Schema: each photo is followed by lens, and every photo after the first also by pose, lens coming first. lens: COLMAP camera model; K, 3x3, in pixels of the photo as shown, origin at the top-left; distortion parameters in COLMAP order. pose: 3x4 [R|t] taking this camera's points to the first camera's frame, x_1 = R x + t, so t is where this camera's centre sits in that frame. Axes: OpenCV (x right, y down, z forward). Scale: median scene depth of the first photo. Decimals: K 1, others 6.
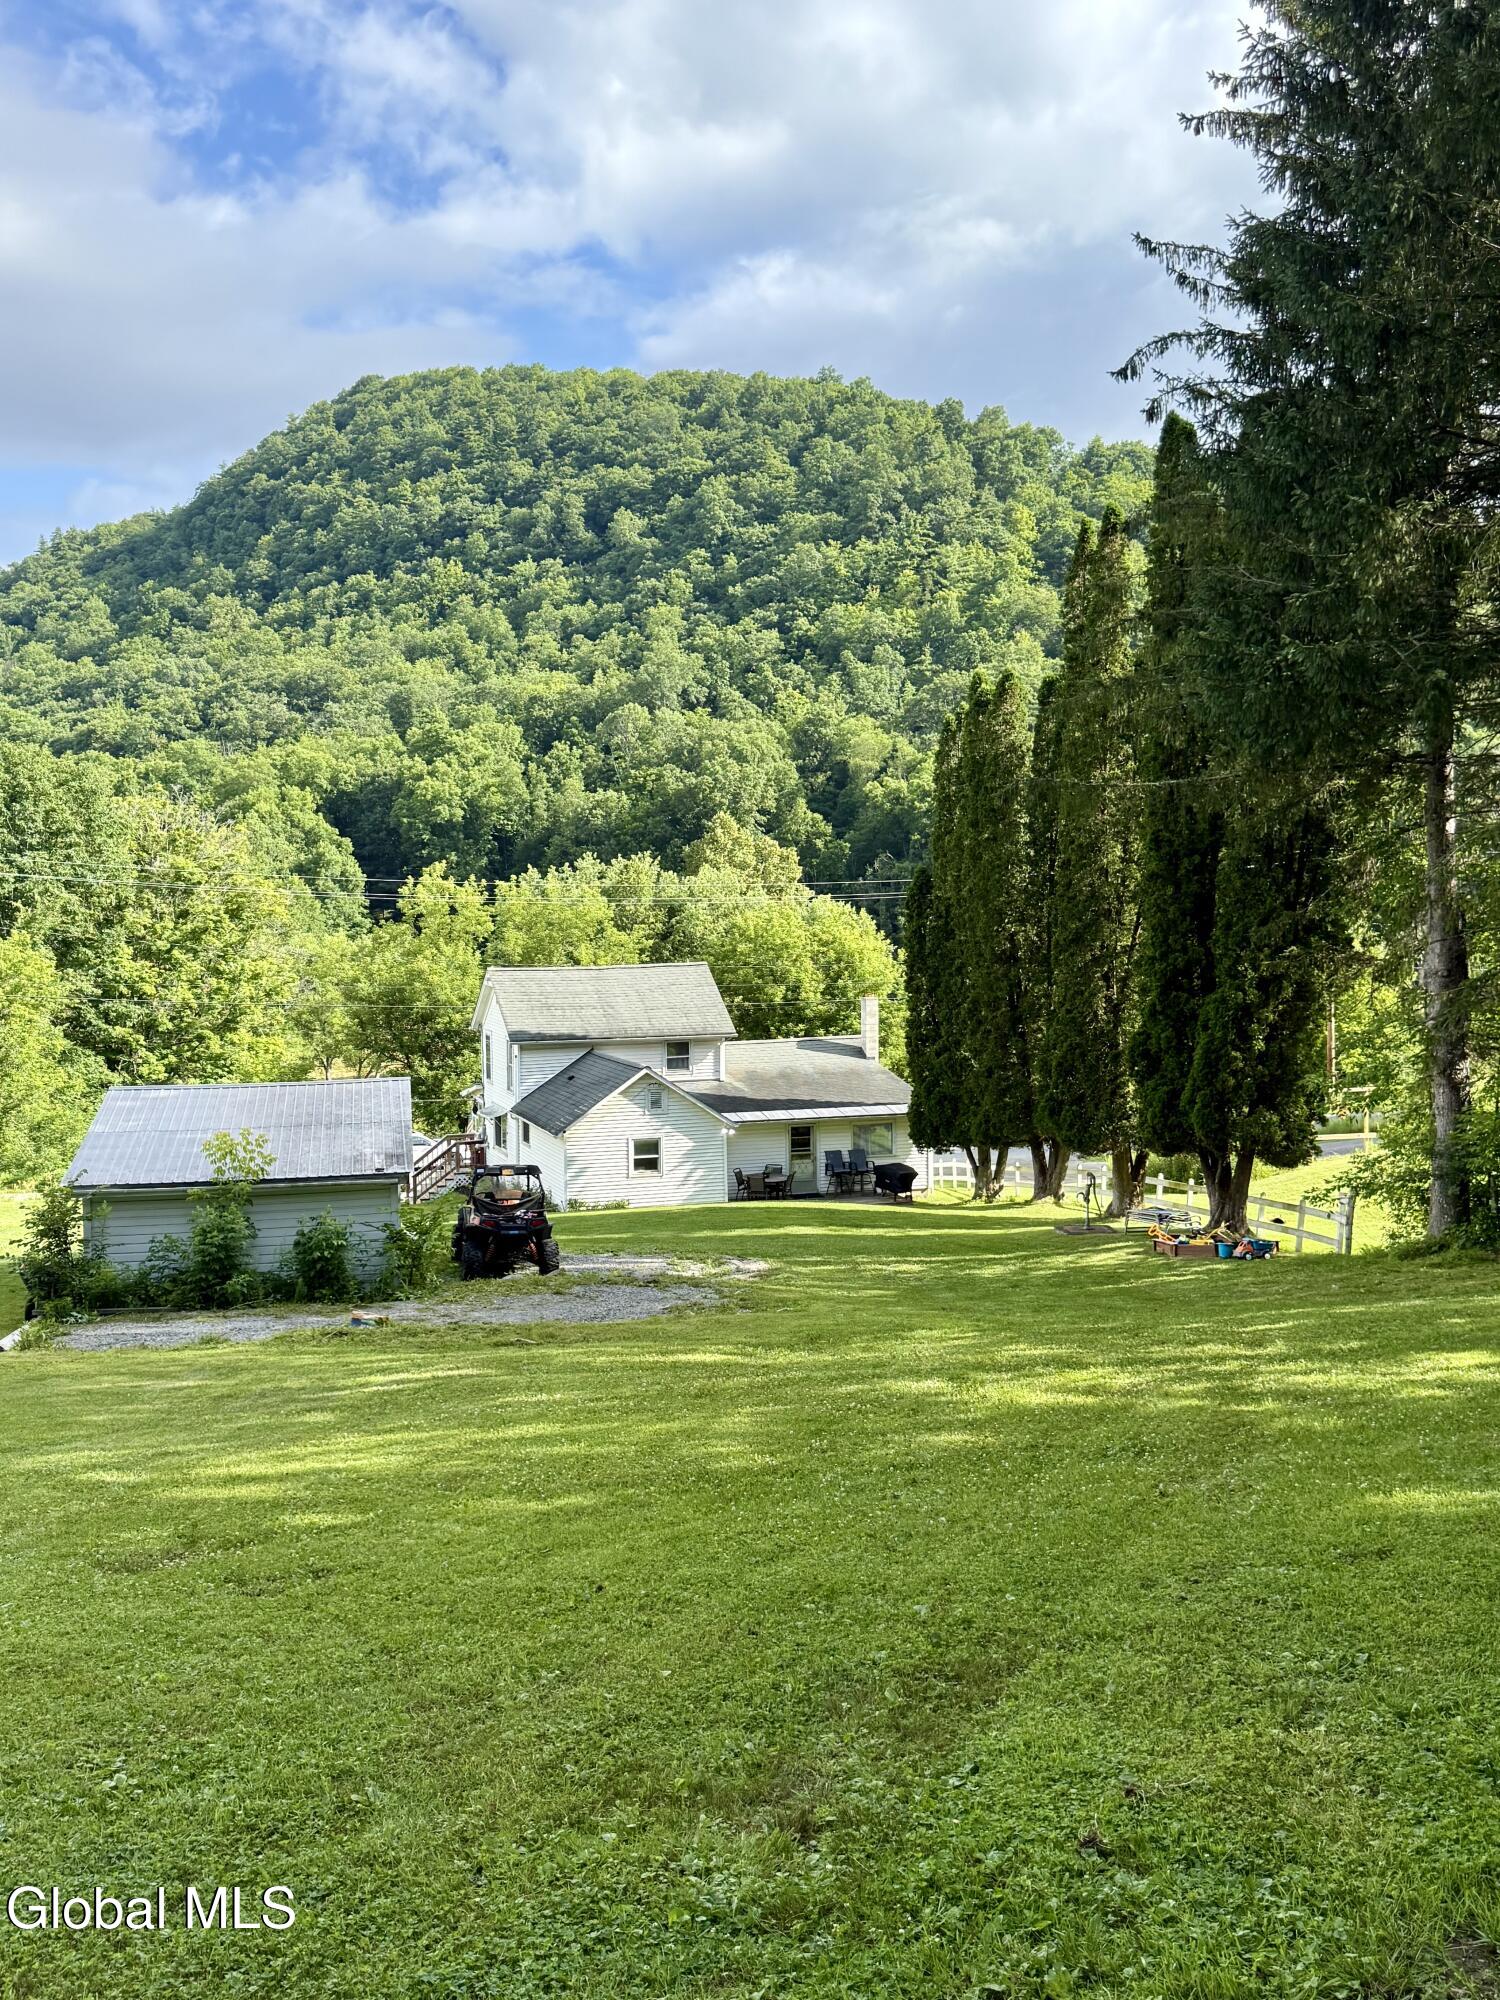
lens RADIAL K [[1947.0, 0, 749.2], [0, 1947.0, 995.2], [0, 0, 1]] dist [0.016113, 0.000000]
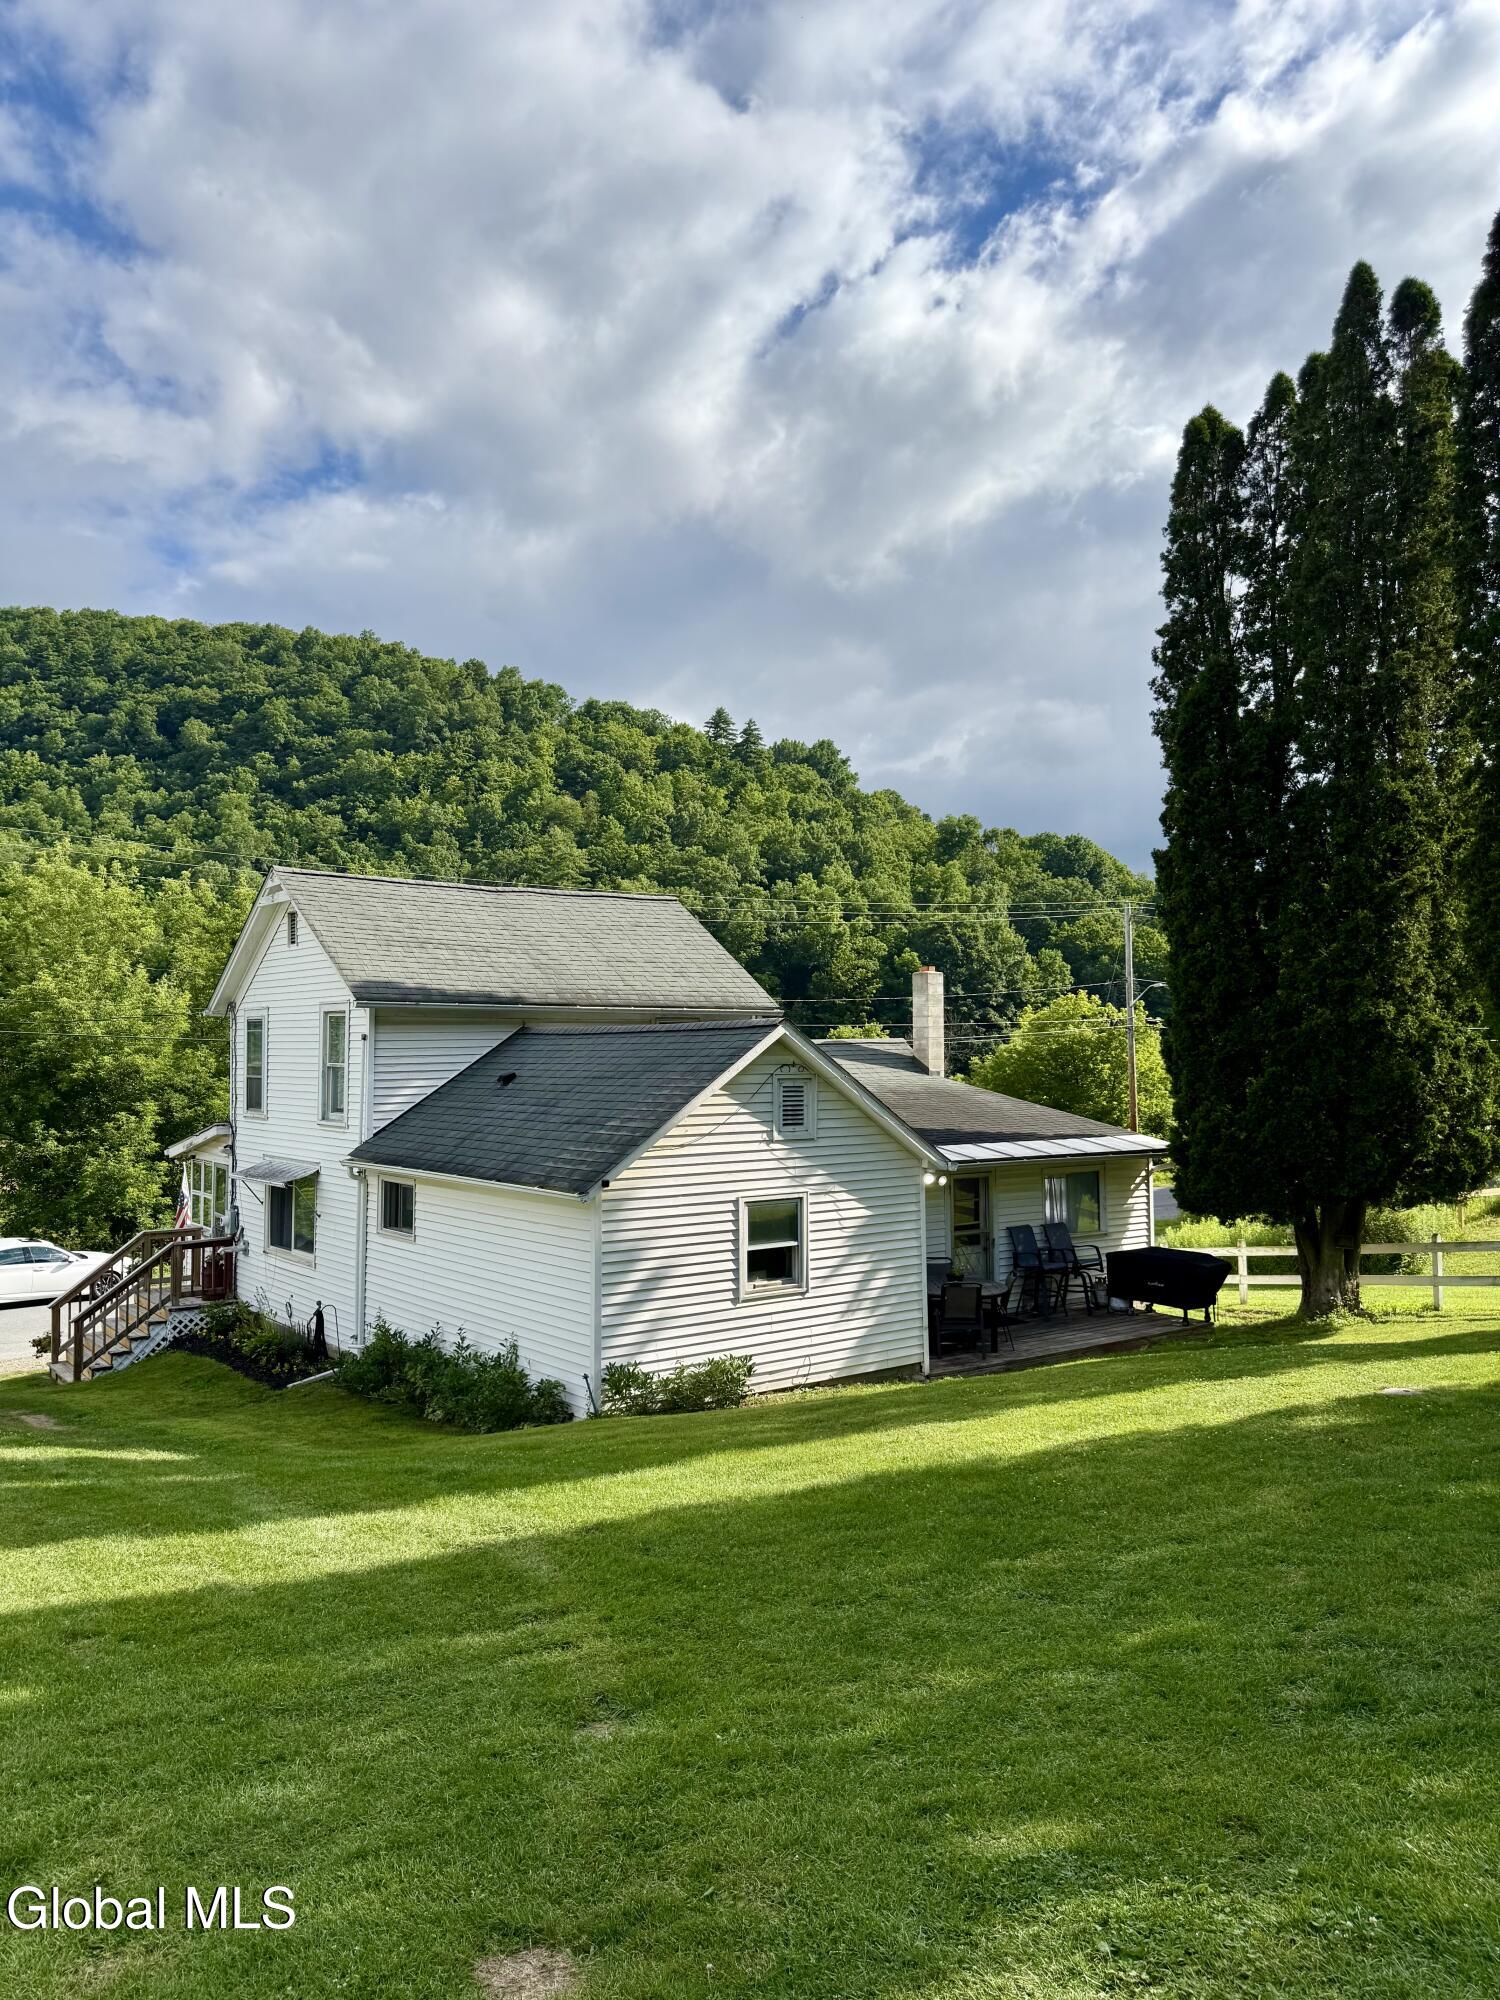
lens RADIAL K [[1428.5, 0, 760.9], [0, 1428.5, 993.4], [0, 0, 1]] dist [0.058855, -0.069645]
pose [[0.945818, 0.026605, 0.323605, -0.021067], [0.006813, 0.994792, -0.101698, 0.008390], [-0.324626, 0.098392, 0.940711, 0.098883]]
